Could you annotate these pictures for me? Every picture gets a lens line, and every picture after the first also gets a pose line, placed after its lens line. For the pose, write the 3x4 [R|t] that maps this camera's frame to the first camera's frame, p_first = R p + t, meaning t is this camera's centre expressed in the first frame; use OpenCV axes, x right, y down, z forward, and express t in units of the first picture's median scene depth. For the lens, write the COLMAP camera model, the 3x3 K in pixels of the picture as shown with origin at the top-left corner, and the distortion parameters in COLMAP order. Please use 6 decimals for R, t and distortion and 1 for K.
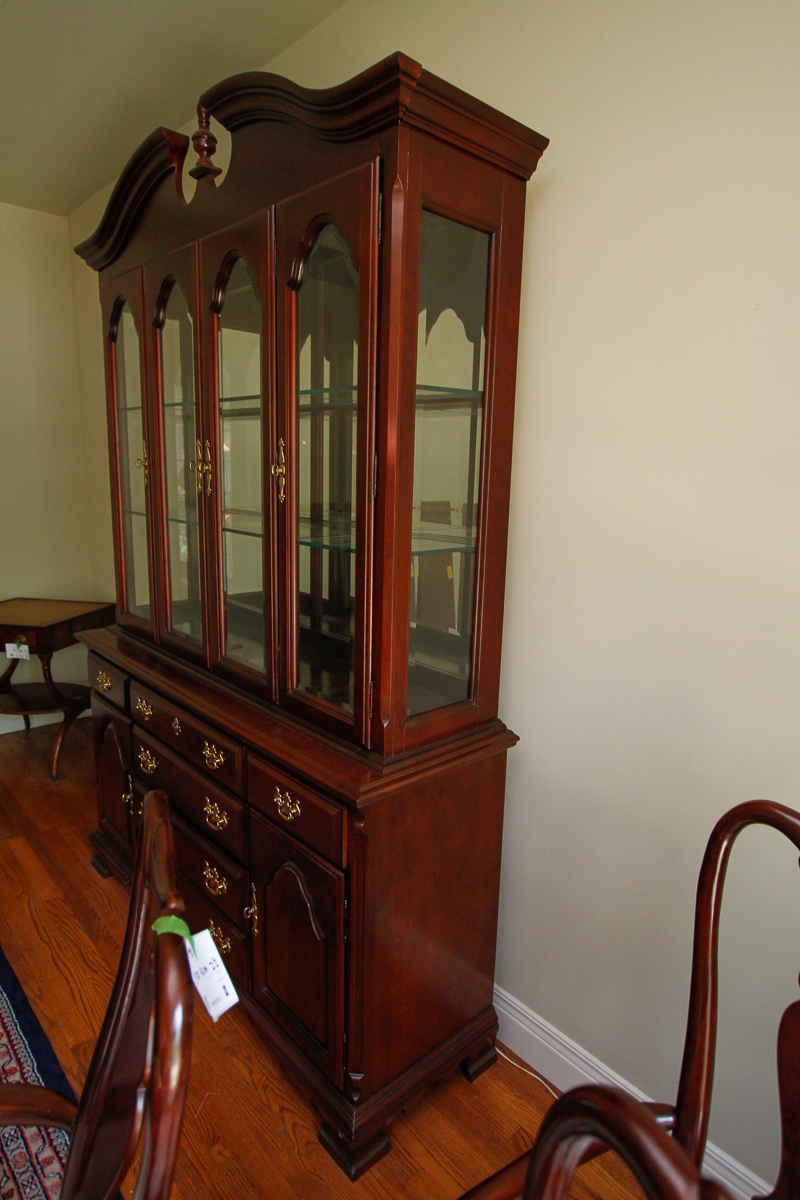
lens RADIAL K [[698.0, 0, 413.9], [0, 698.0, 602.0], [0, 0, 1]] dist [-0.009223, -0.001578]
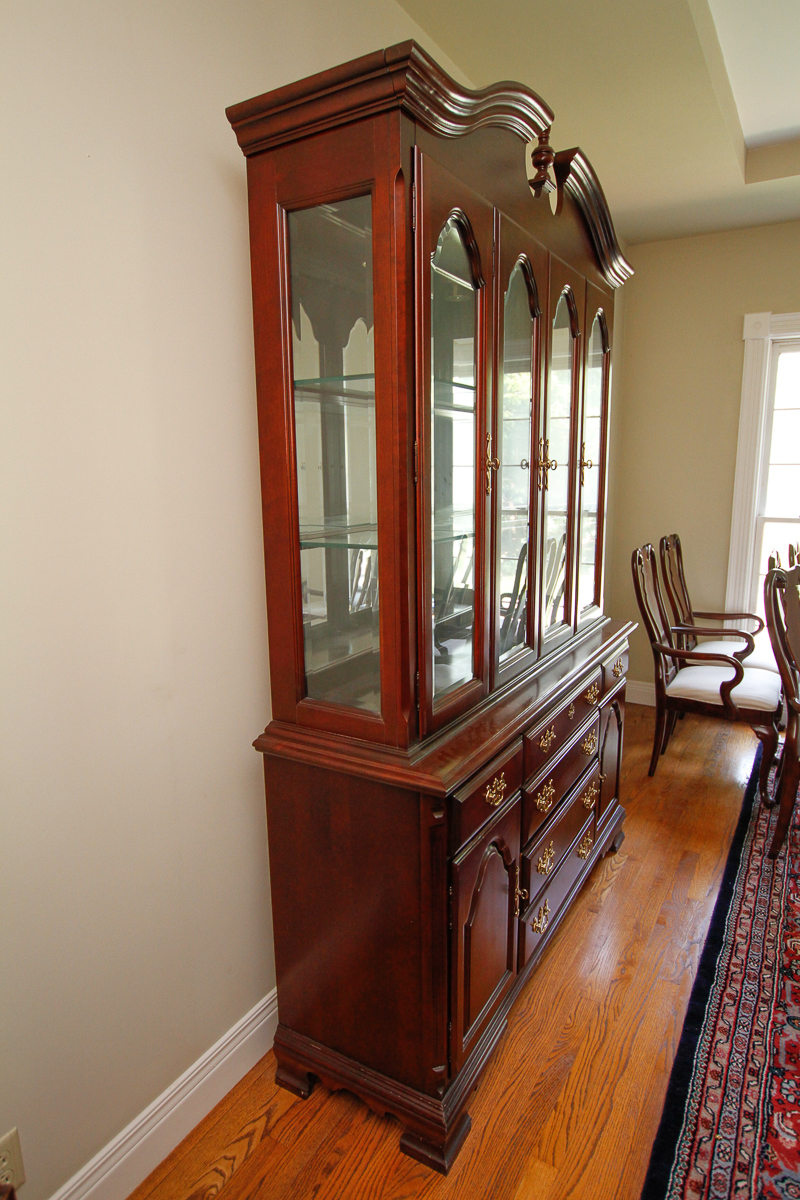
lens RADIAL K [[698.0, 0, 413.9], [0, 698.0, 602.0], [0, 0, 1]] dist [-0.009223, -0.001578]
pose [[-0.296325, -0.209535, 0.931819, -1.072536], [0.179881, 0.945934, 0.269913, -0.270383], [-0.937995, 0.247598, -0.242613, 1.268488]]
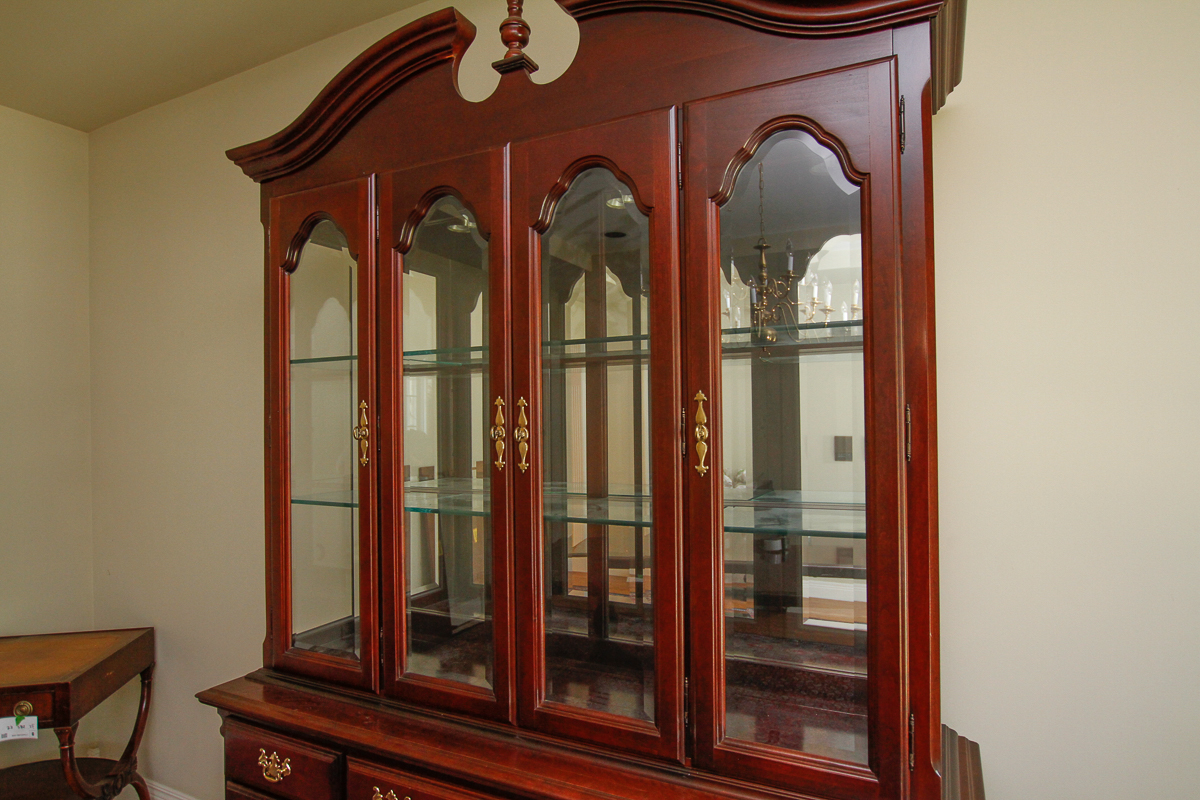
lens RADIAL K [[683.4, 0, 602.4], [0, 683.4, 414.6], [0, 0, 1]] dist [-0.014247, 0.000367]
pose [[0.934870, -0.037624, 0.352990, -0.391388], [0.106901, 0.978047, -0.178875, -0.063306], [-0.338511, 0.204960, 0.918369, 0.263020]]
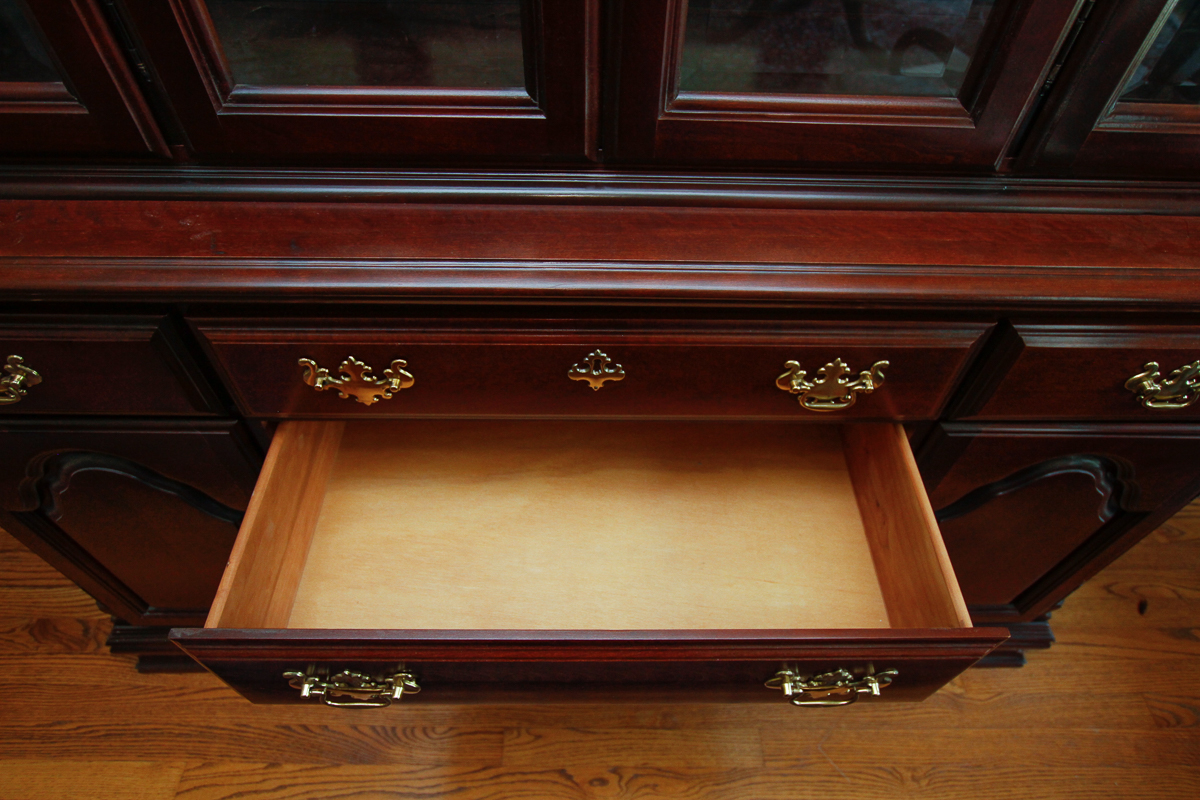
lens RADIAL K [[683.4, 0, 602.4], [0, 683.4, 414.6], [0, 0, 1]] dist [-0.014247, 0.000367]
pose [[0.672598, -0.585481, 0.452574, -0.434699], [0.143877, 0.703373, 0.696107, -0.024276], [-0.725886, -0.403086, 0.557325, 0.713167]]
